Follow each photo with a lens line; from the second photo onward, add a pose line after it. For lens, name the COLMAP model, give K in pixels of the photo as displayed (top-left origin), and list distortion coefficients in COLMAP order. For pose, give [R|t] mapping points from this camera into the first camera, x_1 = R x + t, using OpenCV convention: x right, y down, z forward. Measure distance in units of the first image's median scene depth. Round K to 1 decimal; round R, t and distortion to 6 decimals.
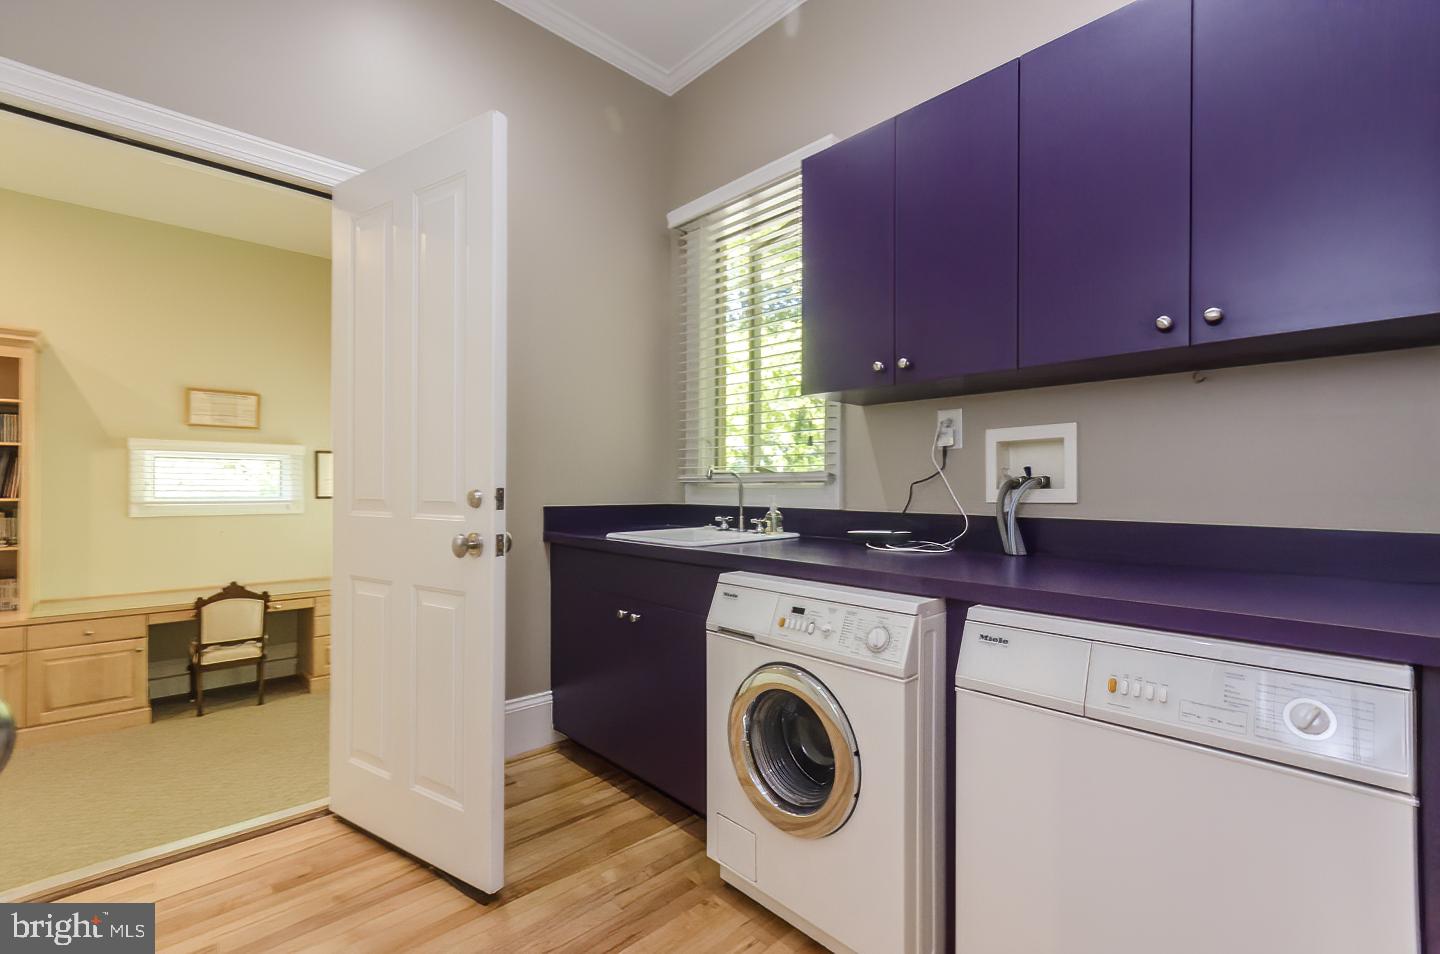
lens RADIAL K [[640.0, 0, 744.0], [0, 640.0, 488.2], [0, 0, 1]] dist [-0.000419, -0.000408]
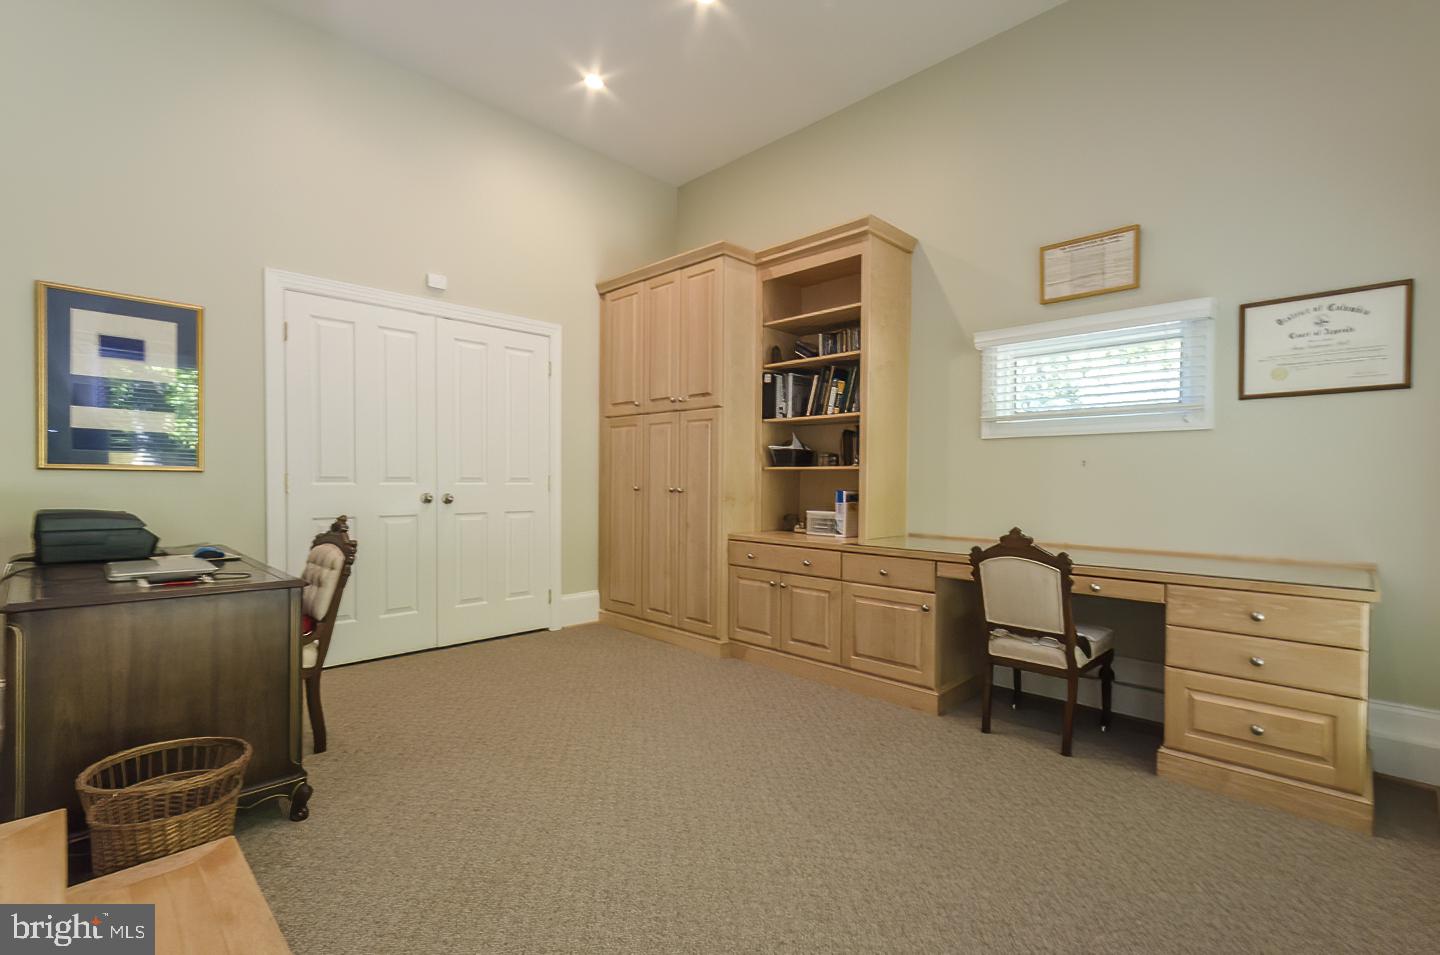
lens RADIAL K [[640.0, 0, 744.0], [0, 640.0, 488.7], [0, 0, 1]] dist [-0.000419, -0.000408]
pose [[0.027661, 0.007518, -0.999589, -0.206440], [-0.009028, 0.999933, 0.007271, 0.104470], [0.999577, 0.008823, 0.027727, 0.711617]]
